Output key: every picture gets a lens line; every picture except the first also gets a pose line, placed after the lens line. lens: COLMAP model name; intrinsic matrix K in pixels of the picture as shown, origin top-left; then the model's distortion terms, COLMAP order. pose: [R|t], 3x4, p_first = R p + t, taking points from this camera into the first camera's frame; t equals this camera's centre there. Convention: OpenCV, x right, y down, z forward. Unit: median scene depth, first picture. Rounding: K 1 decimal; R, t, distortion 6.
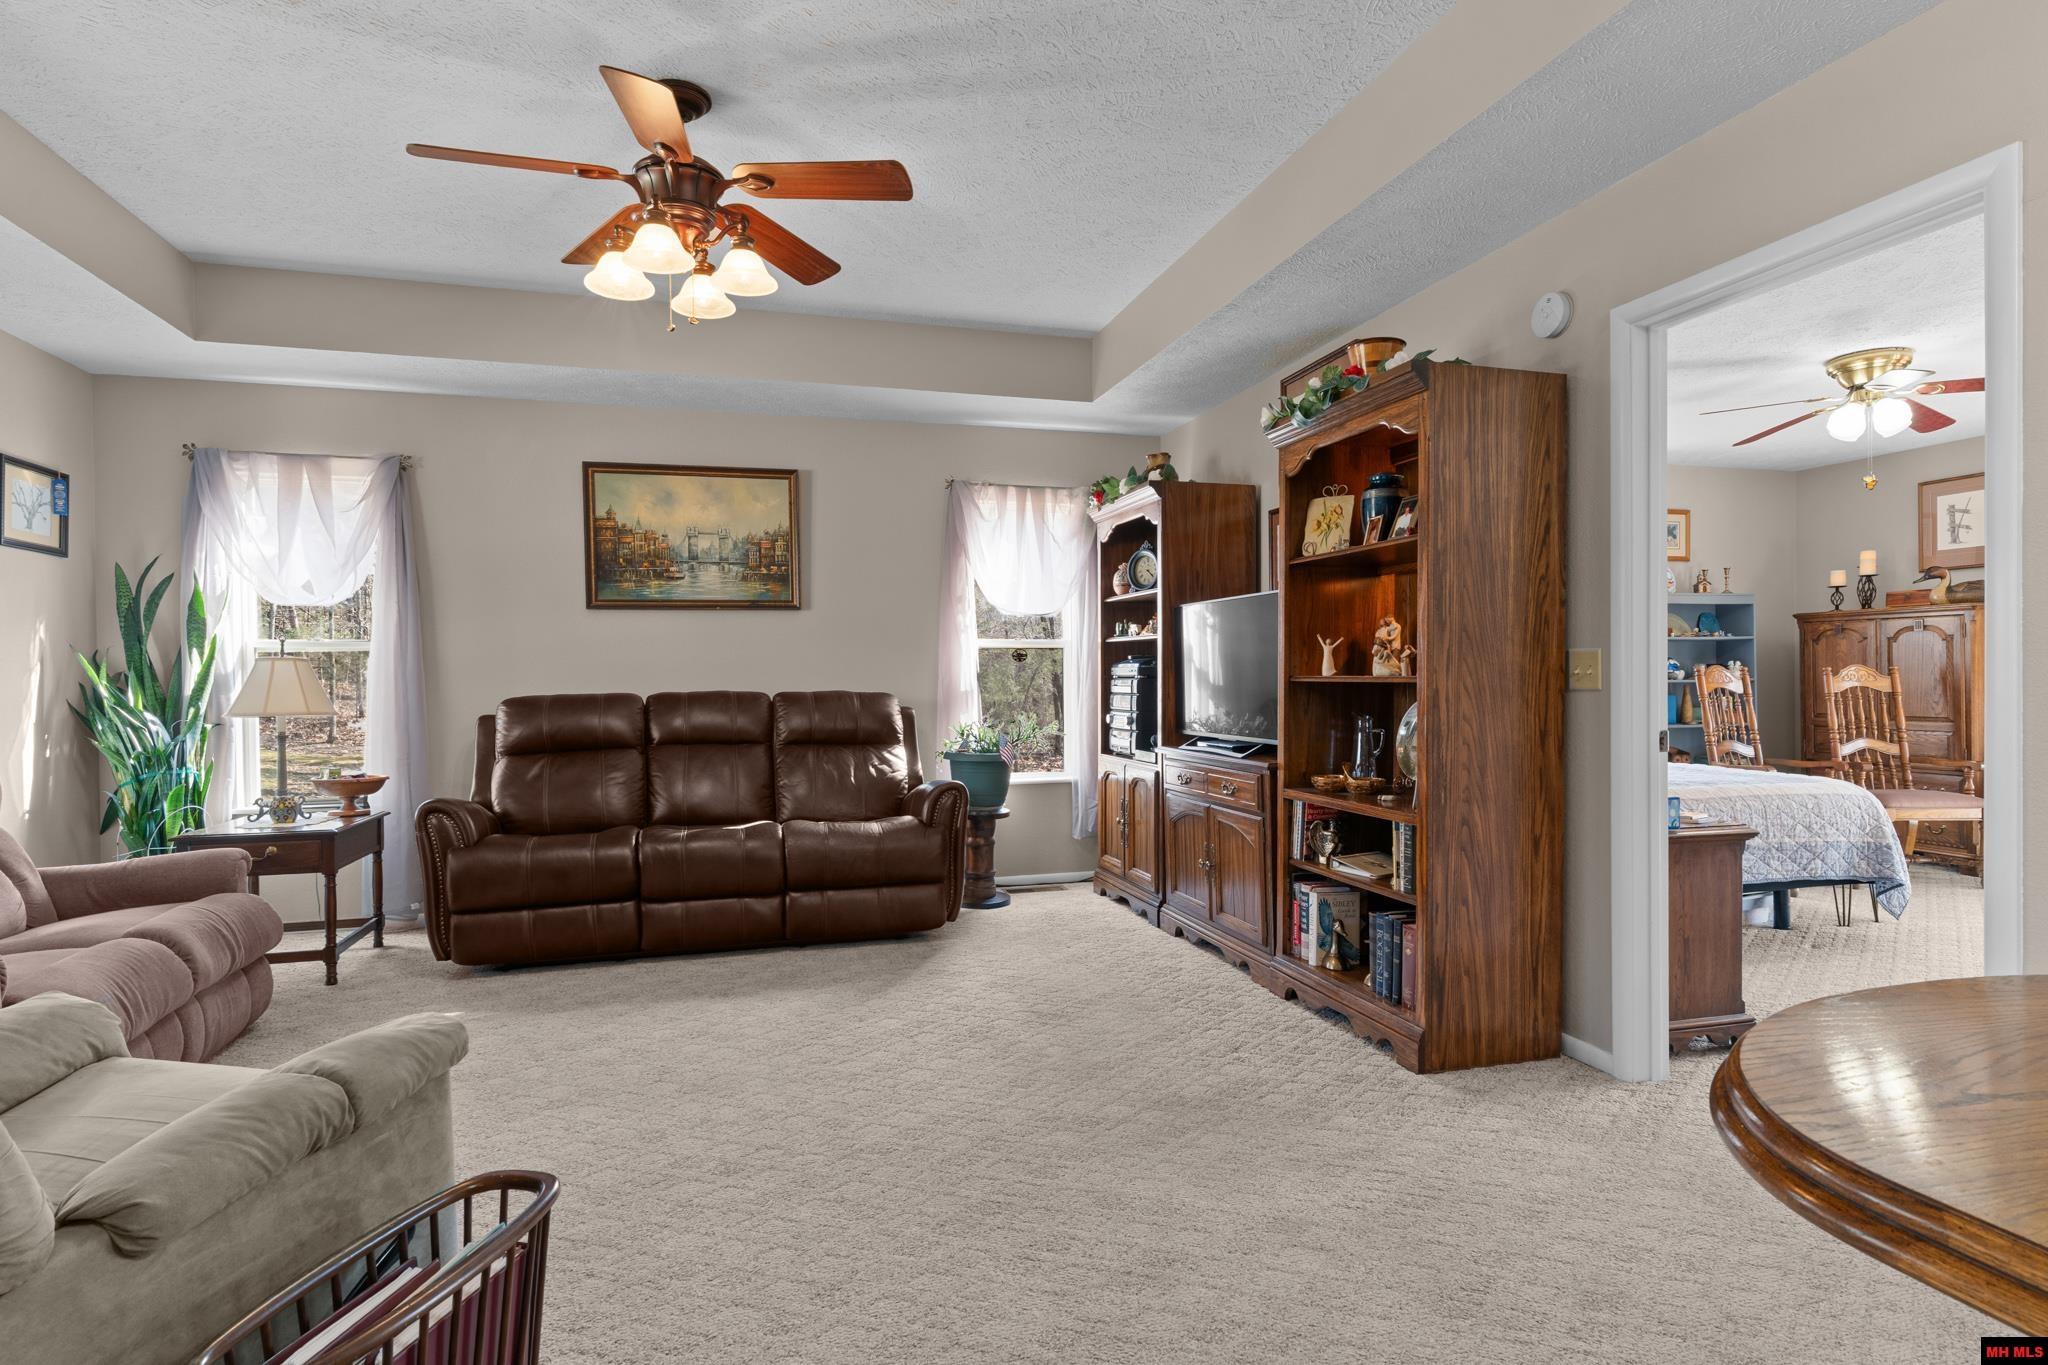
lens RADIAL K [[1058.9, 0, 1024.0], [0, 1058.9, 682.5], [0, 0, 1]] dist [0.011469, 0.000488]
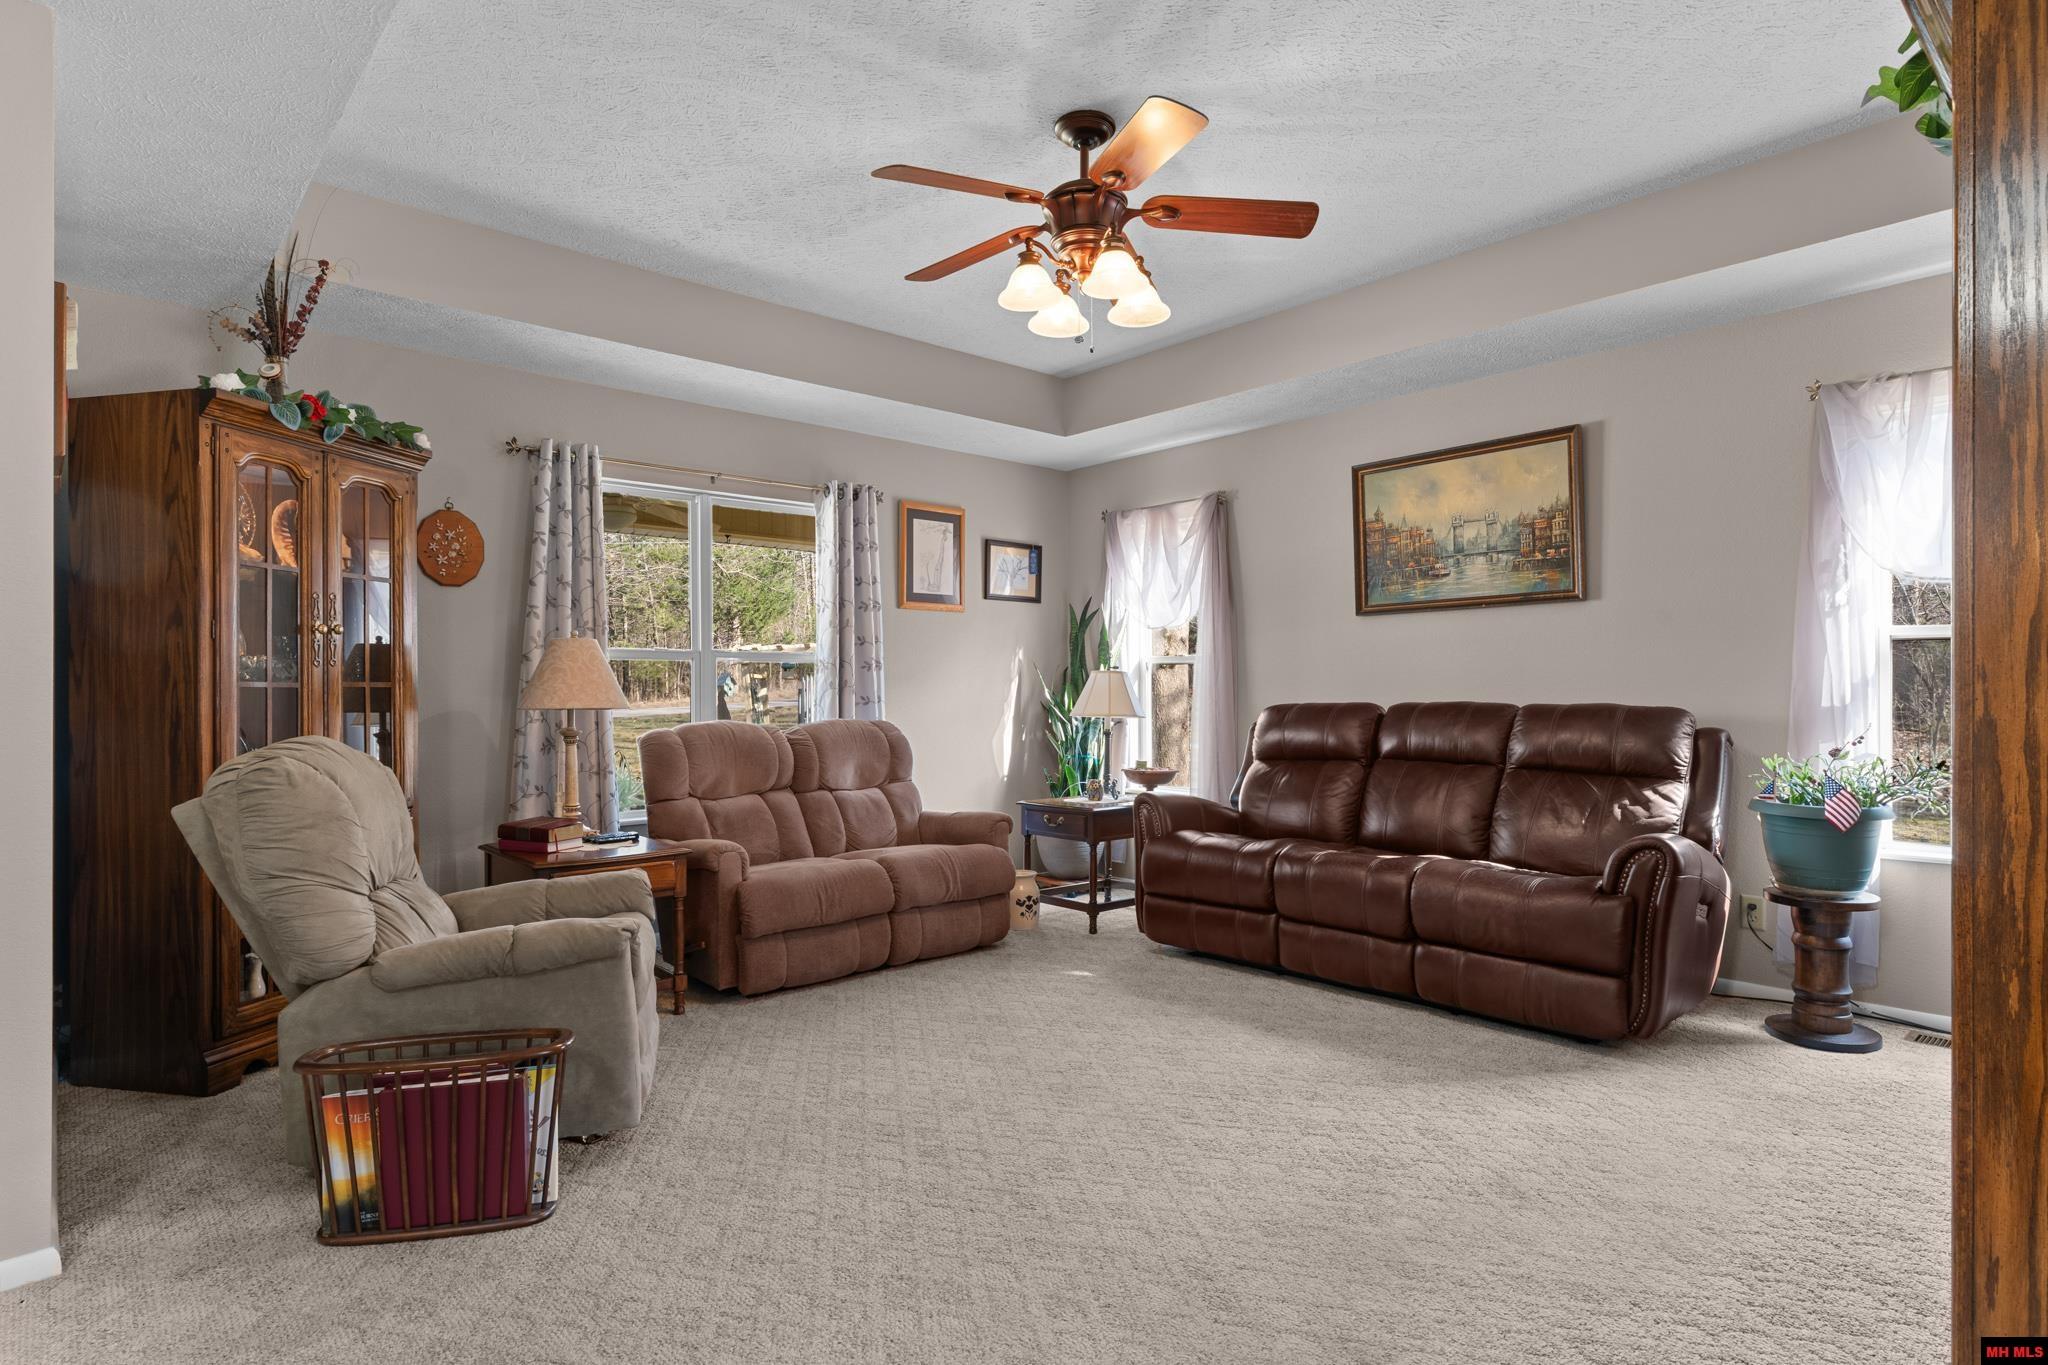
lens RADIAL K [[1082.1, 0, 1024.0], [0, 1082.1, 682.5], [0, 0, 1]] dist [0.000464, 0.000482]
pose [[0.437925, -0.002451, -0.899008, 0.376796], [-0.003010, 0.999987, -0.004192, -0.003284], [0.899006, 0.004542, 0.437912, 0.311041]]
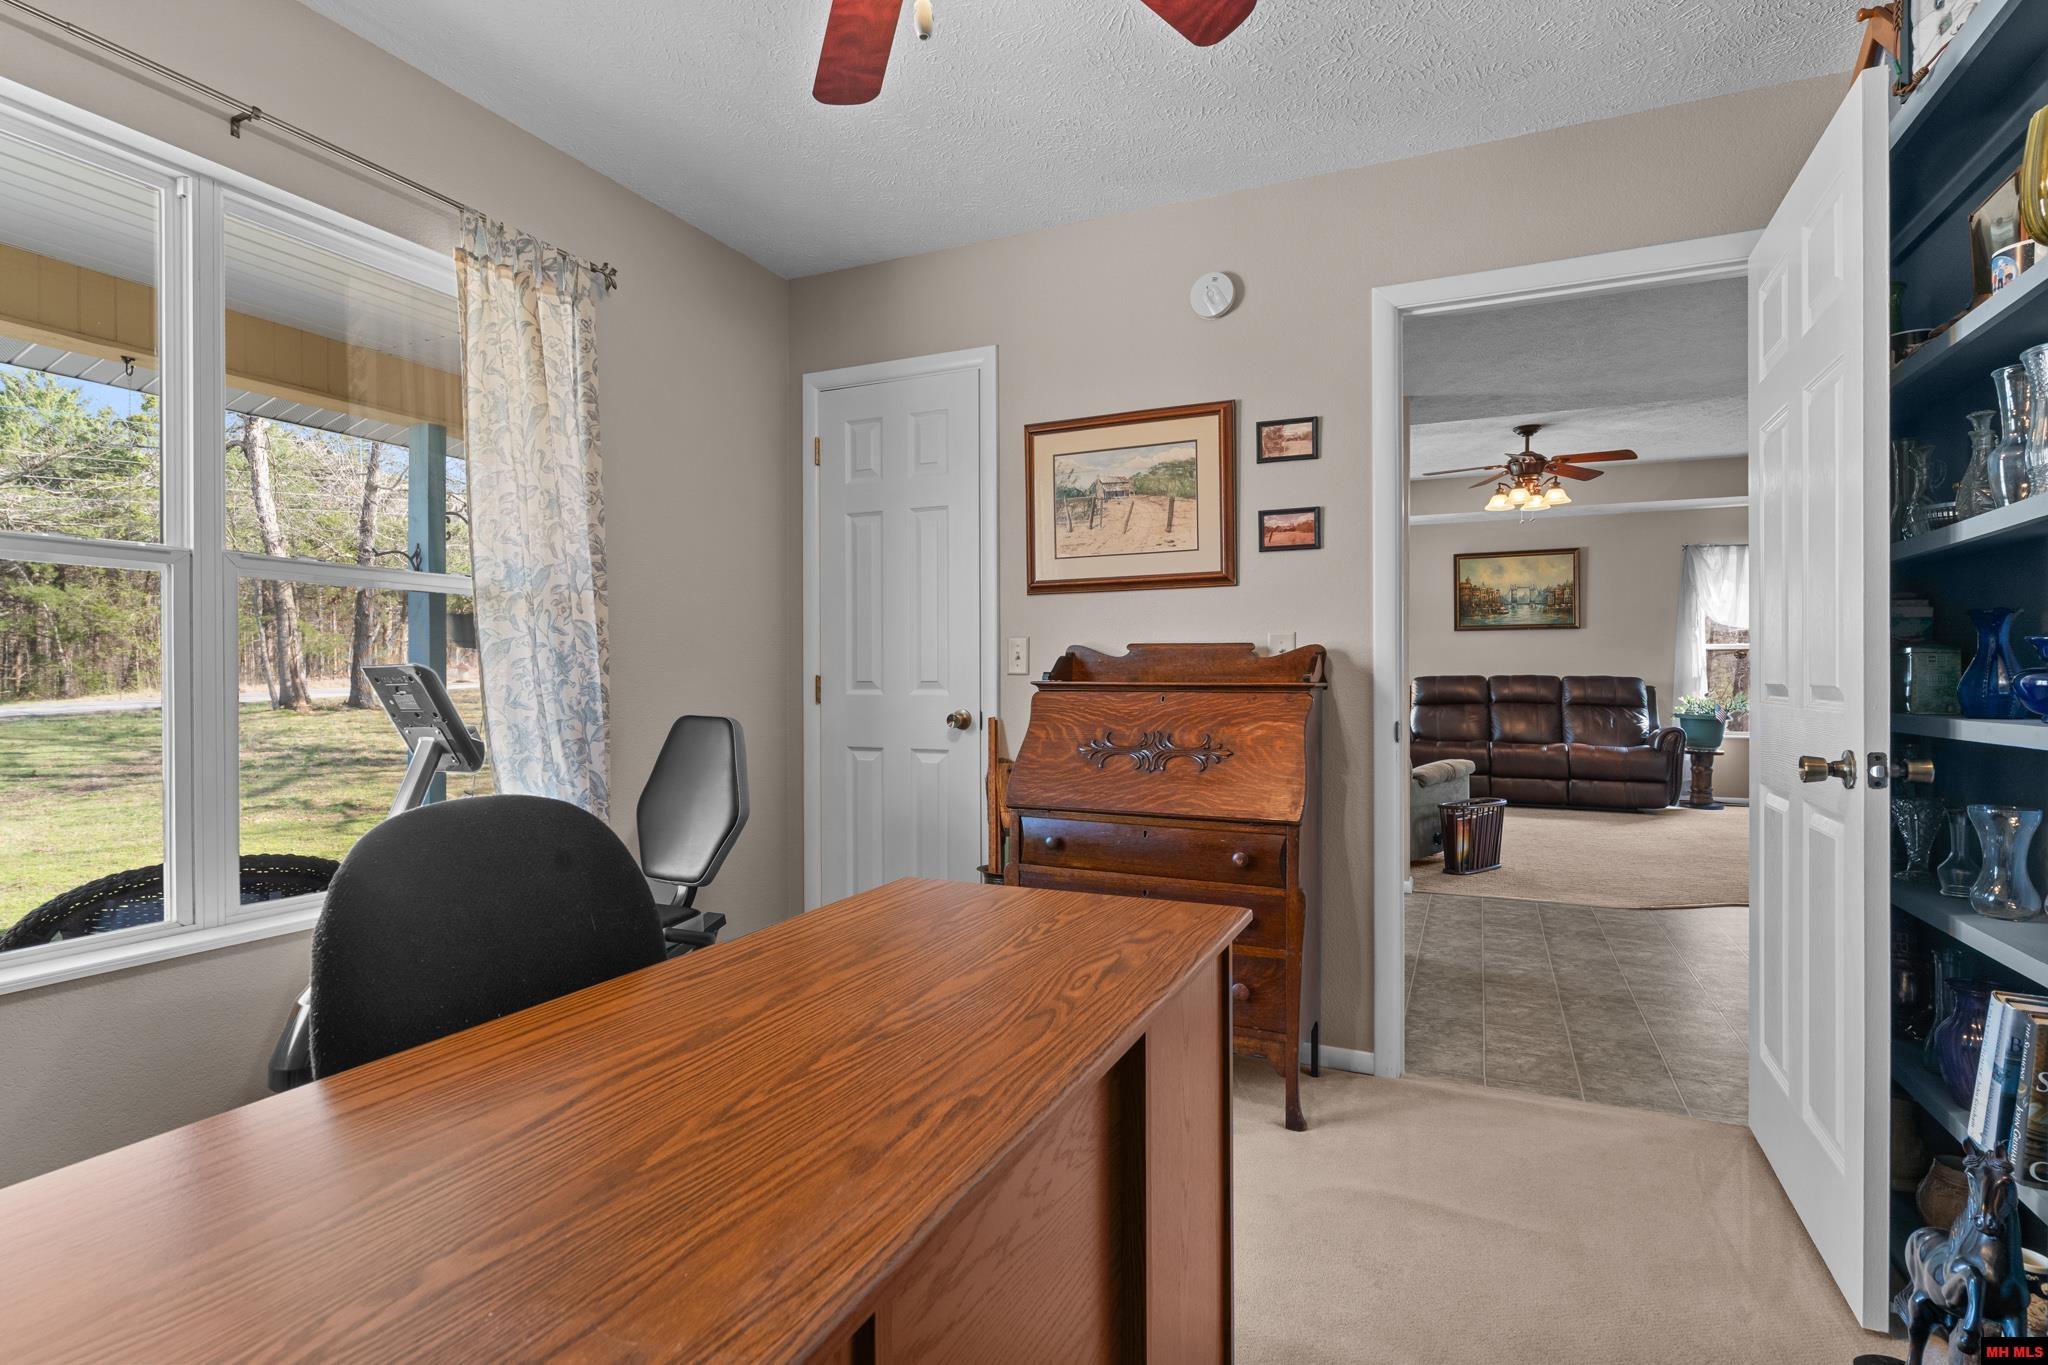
lens RADIAL K [[1007.6, 0, 1024.0], [0, 1007.6, 682.5], [0, 0, 1]] dist [0.002553, -0.000097]
pose [[0.760969, 0.016835, -0.648570, 0.191749], [-0.007195, 0.999821, 0.017510, -0.003055], [0.648749, -0.008658, 0.760953, -0.960117]]
